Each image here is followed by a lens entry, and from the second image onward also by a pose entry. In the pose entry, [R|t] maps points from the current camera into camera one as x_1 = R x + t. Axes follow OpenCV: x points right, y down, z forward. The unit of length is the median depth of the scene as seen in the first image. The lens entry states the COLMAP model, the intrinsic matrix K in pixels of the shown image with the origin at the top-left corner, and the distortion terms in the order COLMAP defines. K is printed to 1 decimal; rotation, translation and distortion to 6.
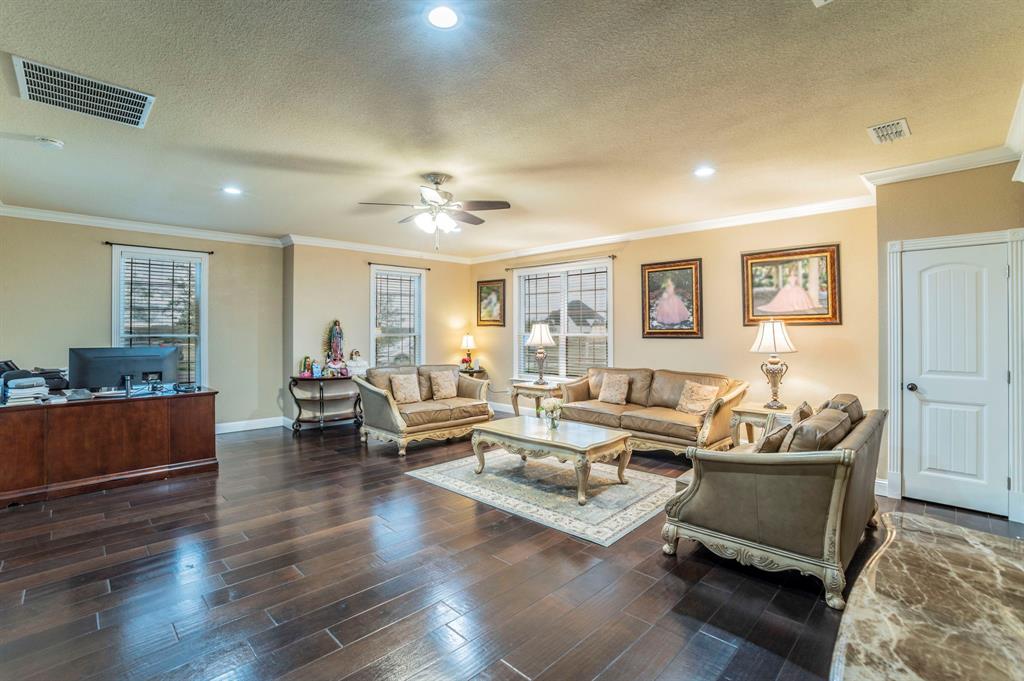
lens RADIAL K [[484.0, 0, 513.8], [0, 484.0, 338.1], [0, 0, 1]] dist [-0.026723, 0.000864]
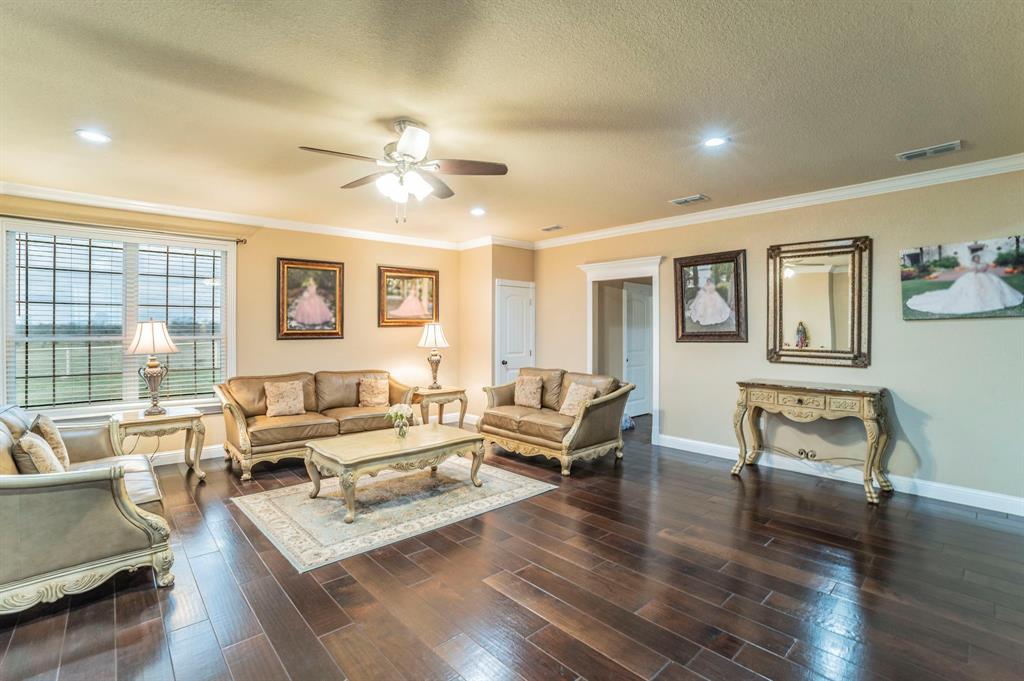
lens RADIAL K [[484.0, 0, 514.7], [0, 484.0, 332.7], [0, 0, 1]] dist [-0.026723, 0.000864]
pose [[0.089390, -0.009580, 0.995951, -0.673142], [0.017517, 0.999814, 0.008045, -0.014819], [-0.995843, 0.016727, 0.089541, 0.563095]]
